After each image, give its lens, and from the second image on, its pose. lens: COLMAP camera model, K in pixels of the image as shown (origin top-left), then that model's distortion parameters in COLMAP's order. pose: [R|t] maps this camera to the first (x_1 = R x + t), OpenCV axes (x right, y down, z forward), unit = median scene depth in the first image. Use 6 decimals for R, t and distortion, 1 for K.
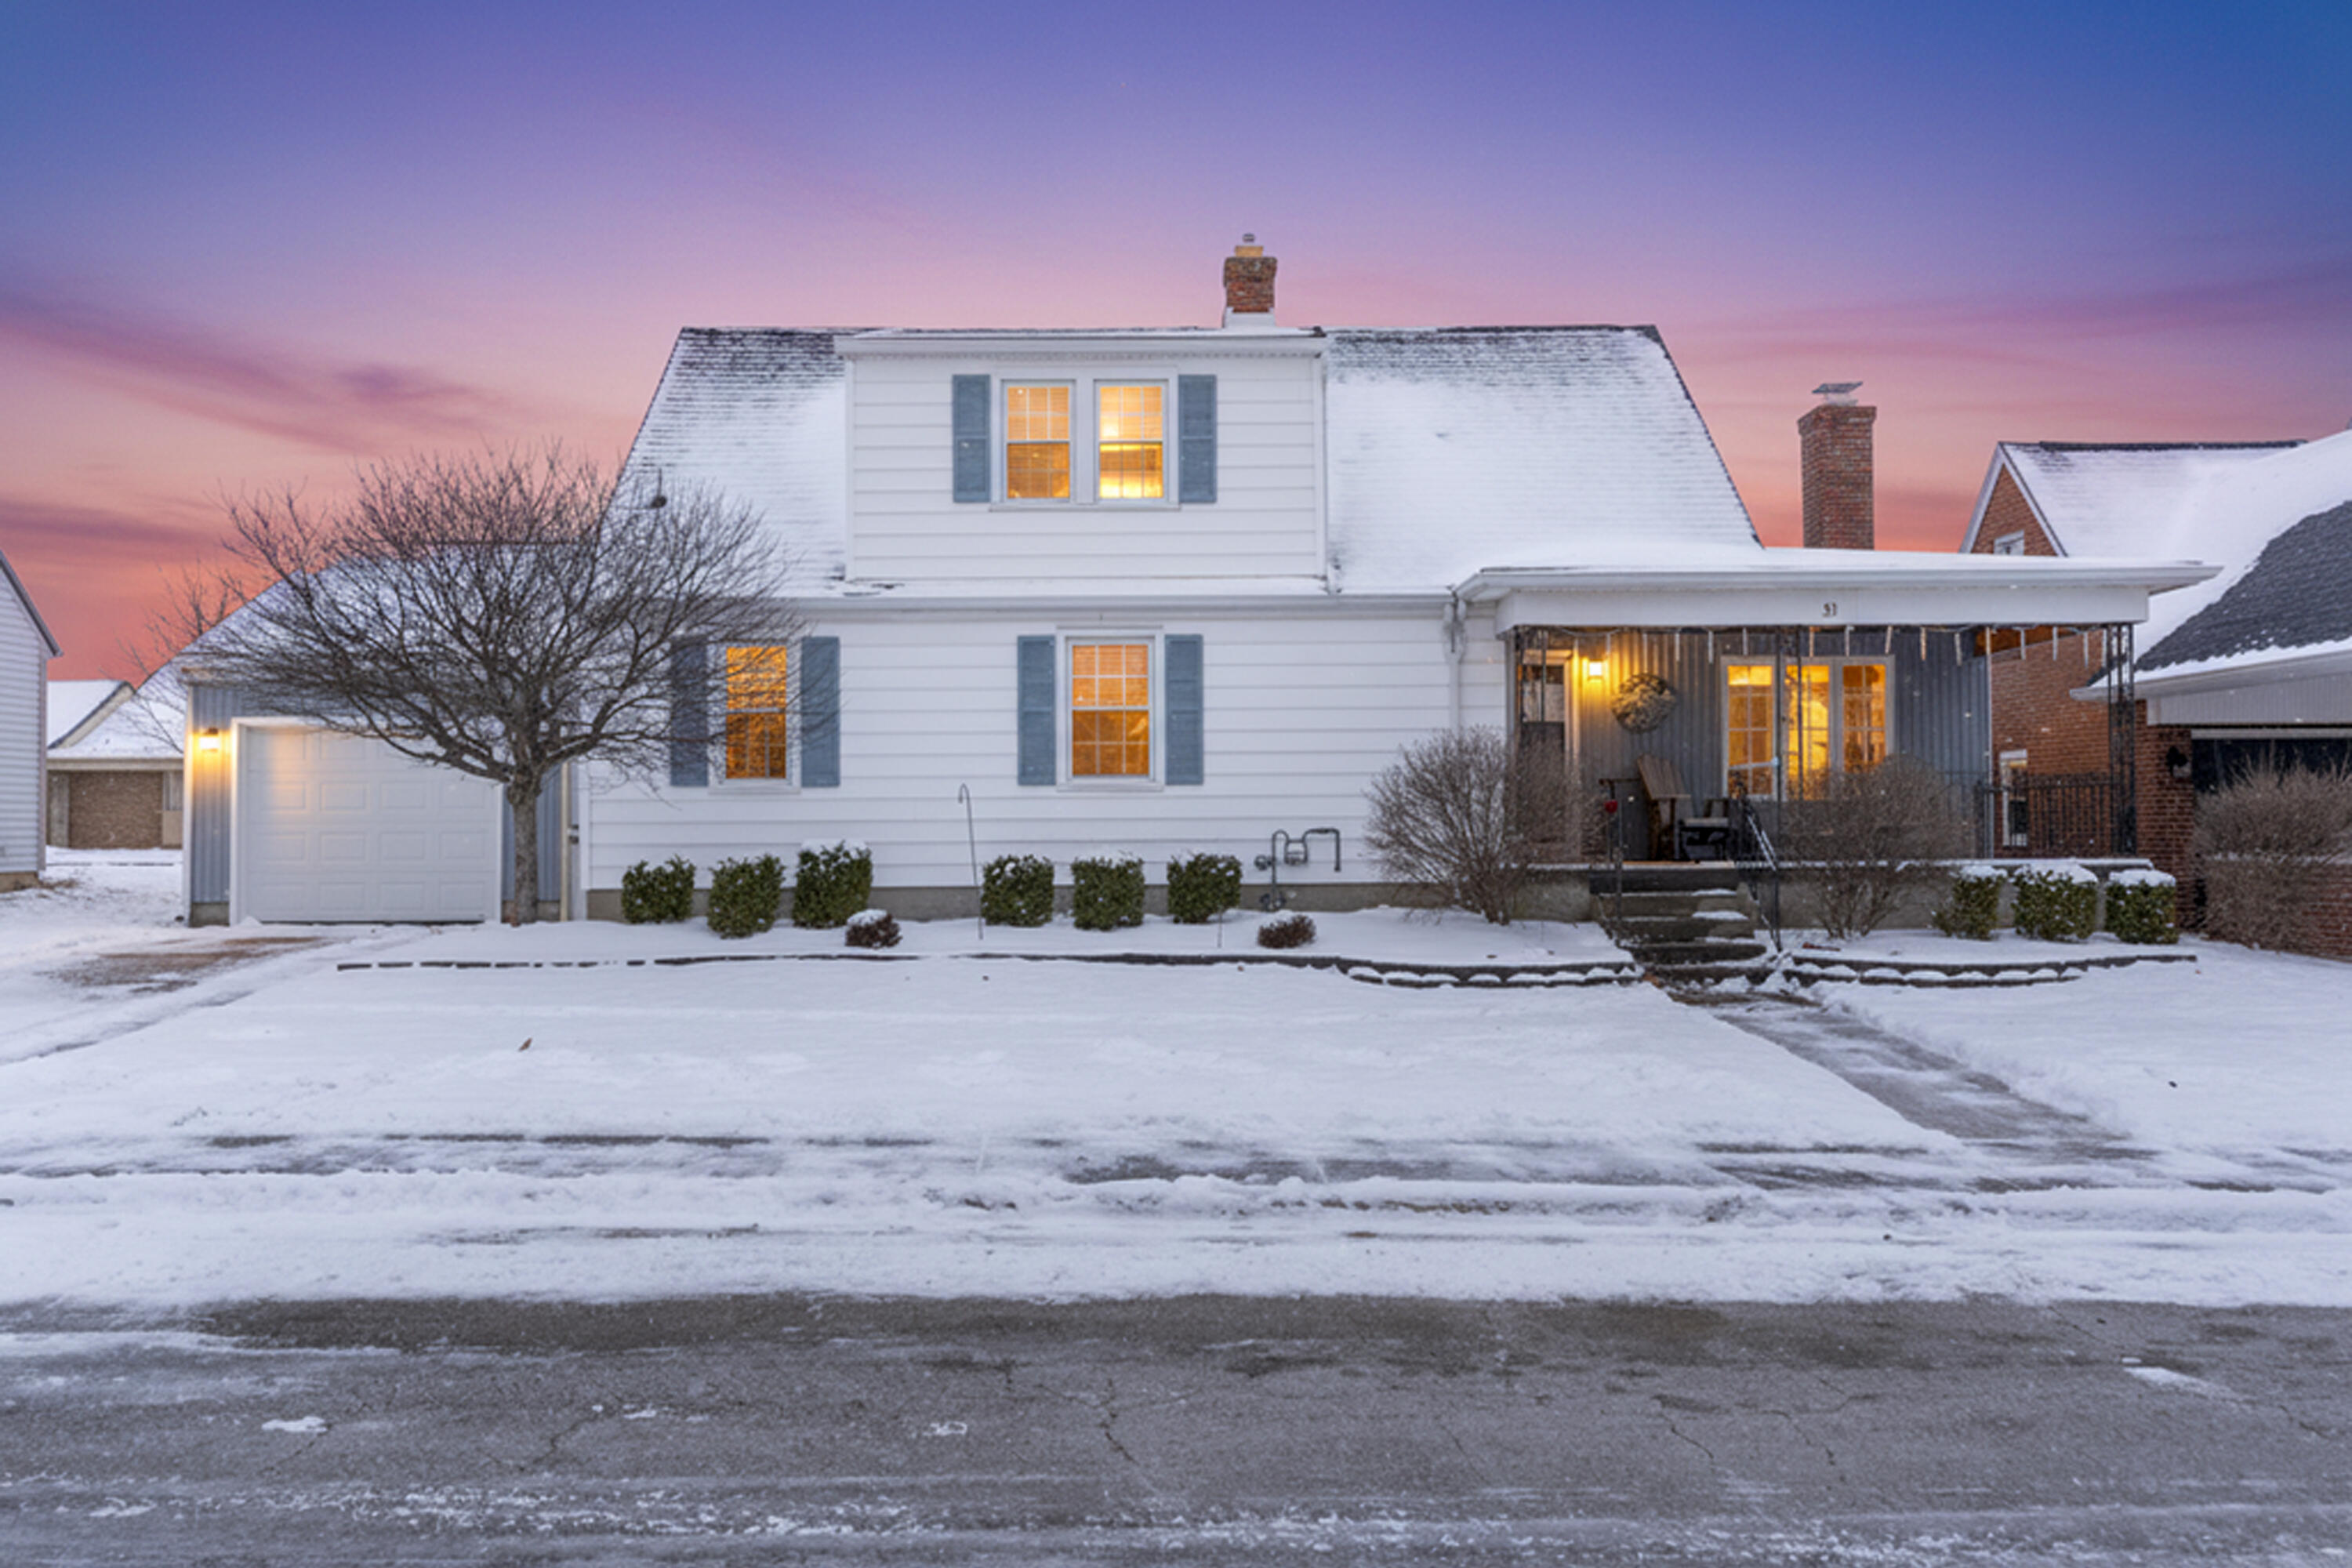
lens RADIAL K [[1871.1, 0, 1176.0], [0, 1871.1, 784.0], [0, 0, 1]] dist [0.058443, 0.000273]
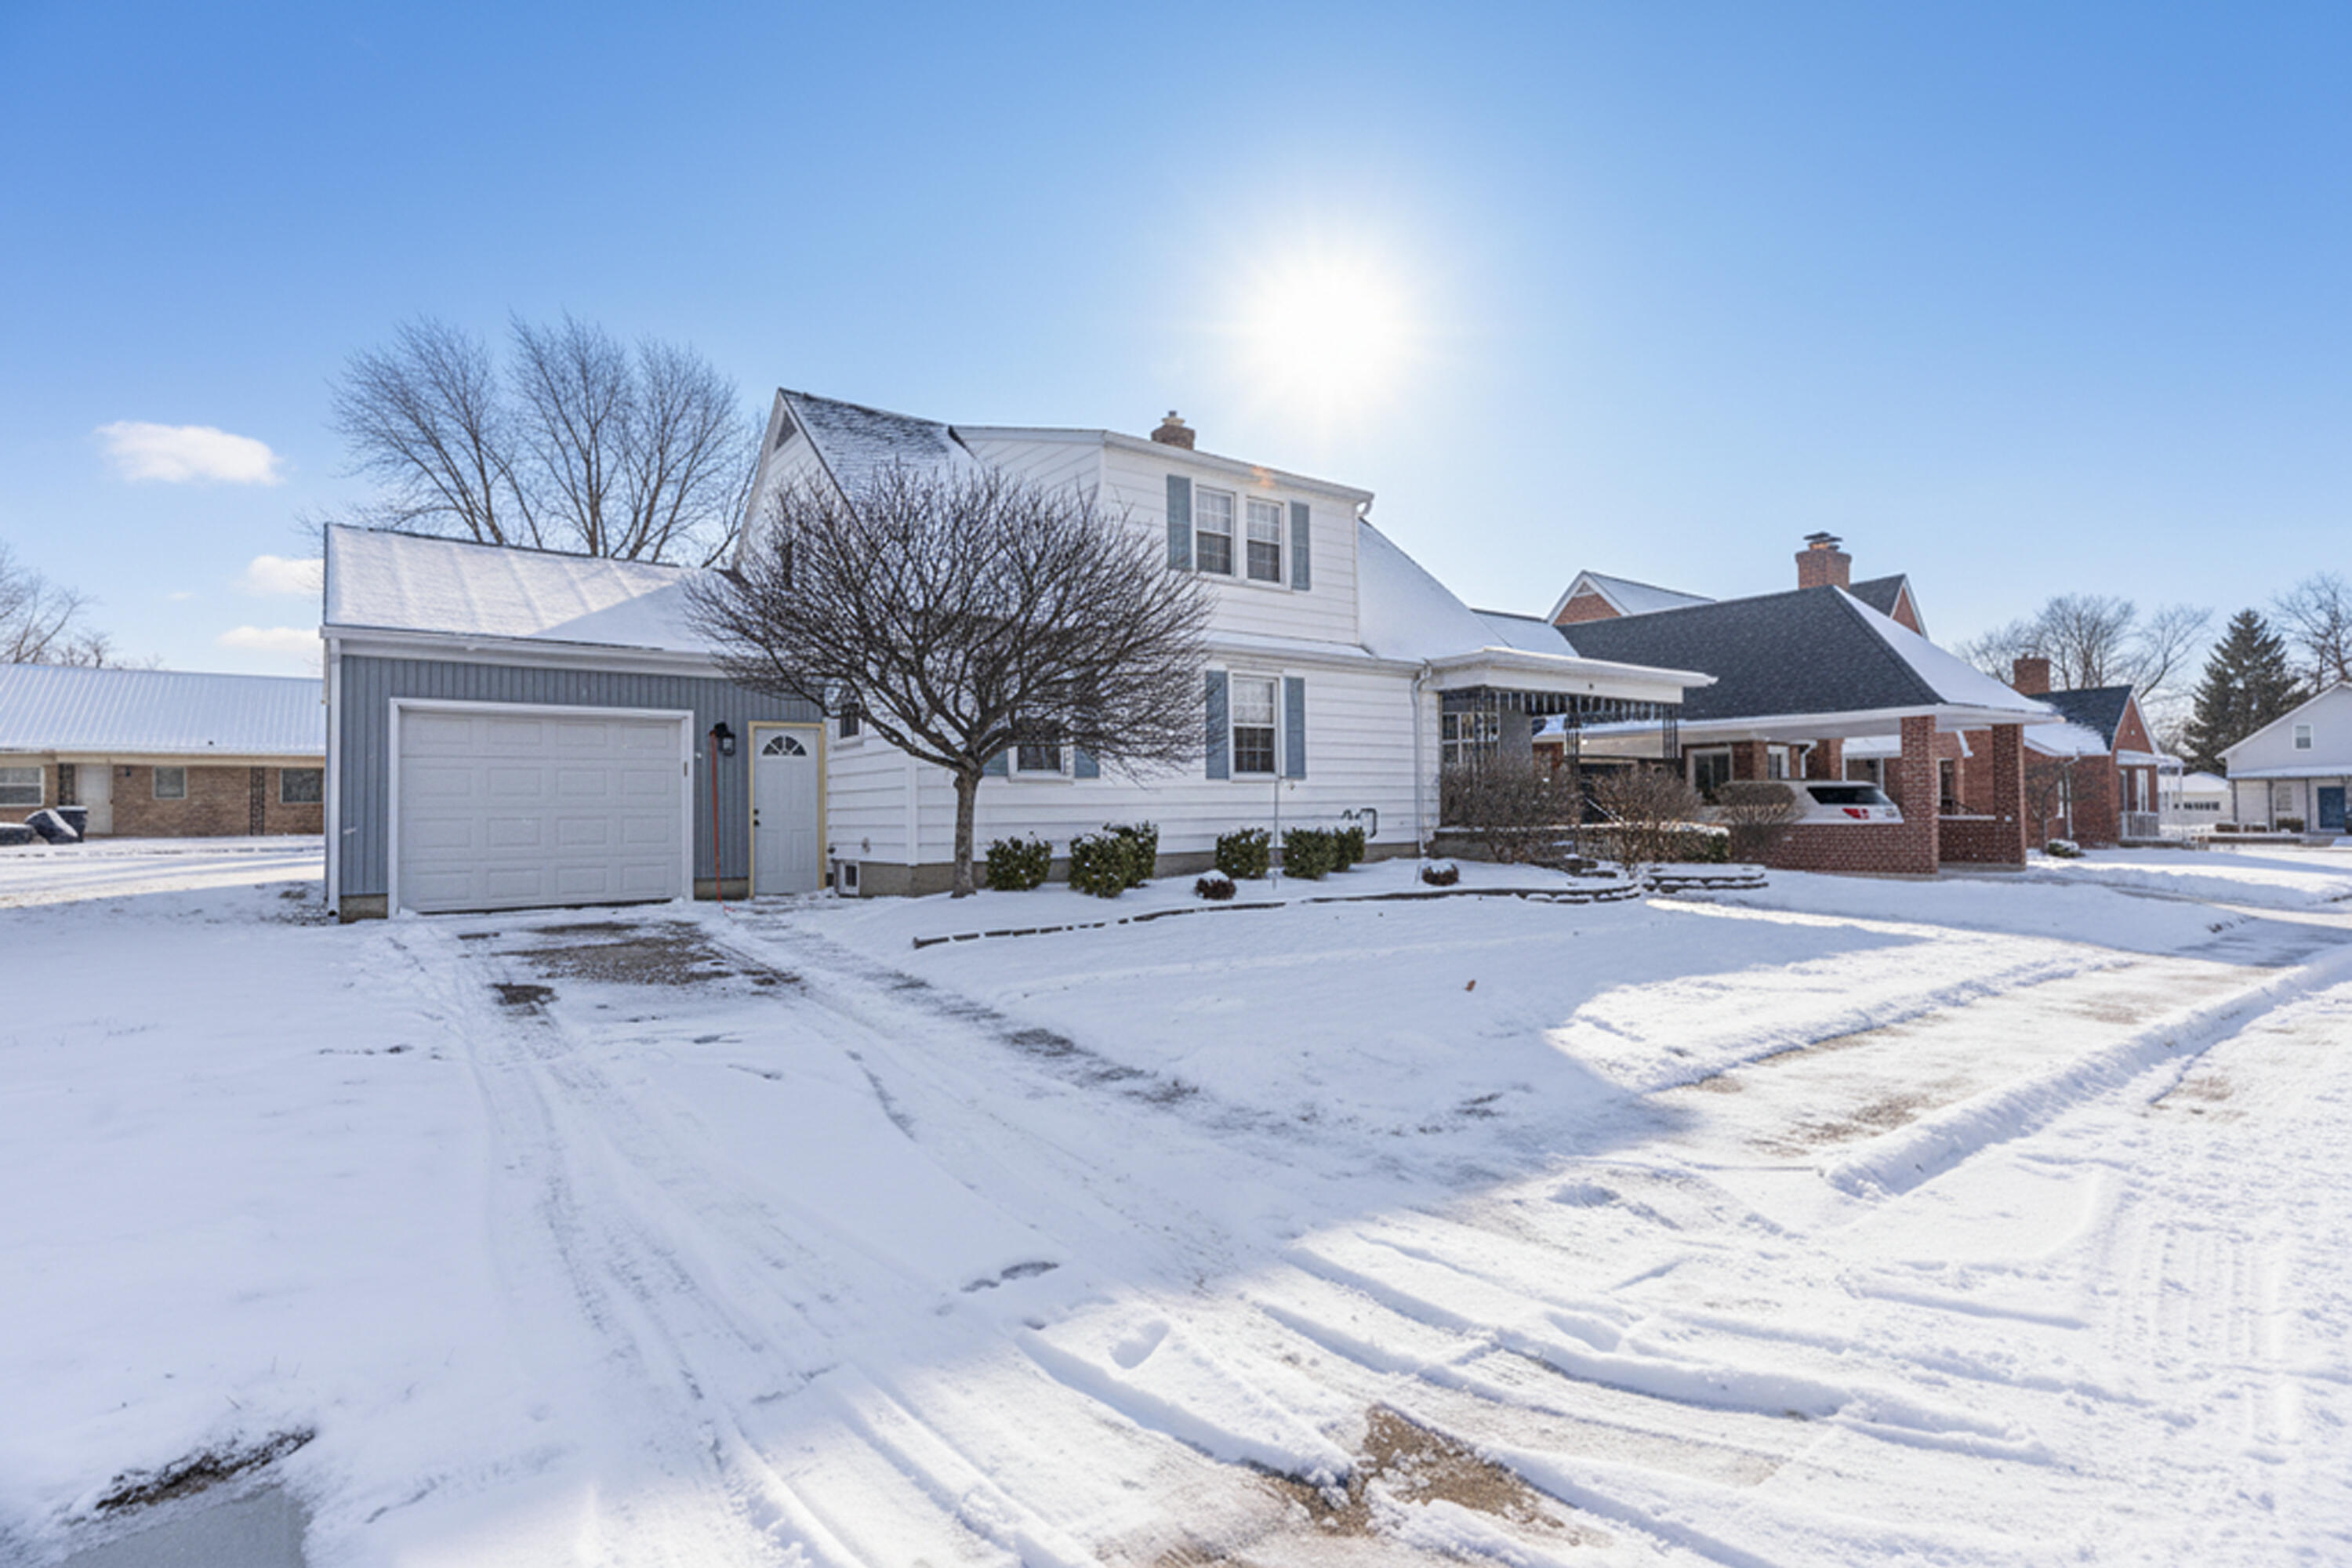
lens RADIAL K [[1130.8, 0, 1176.0], [0, 1130.8, 784.0], [0, 0, 1]] dist [-0.002864, -0.000085]
pose [[0.782041, 0.008645, 0.623167, -0.621347], [-0.005948, 0.999962, -0.006408, 0.010541], [-0.623199, 0.001305, 0.782062, 0.364570]]
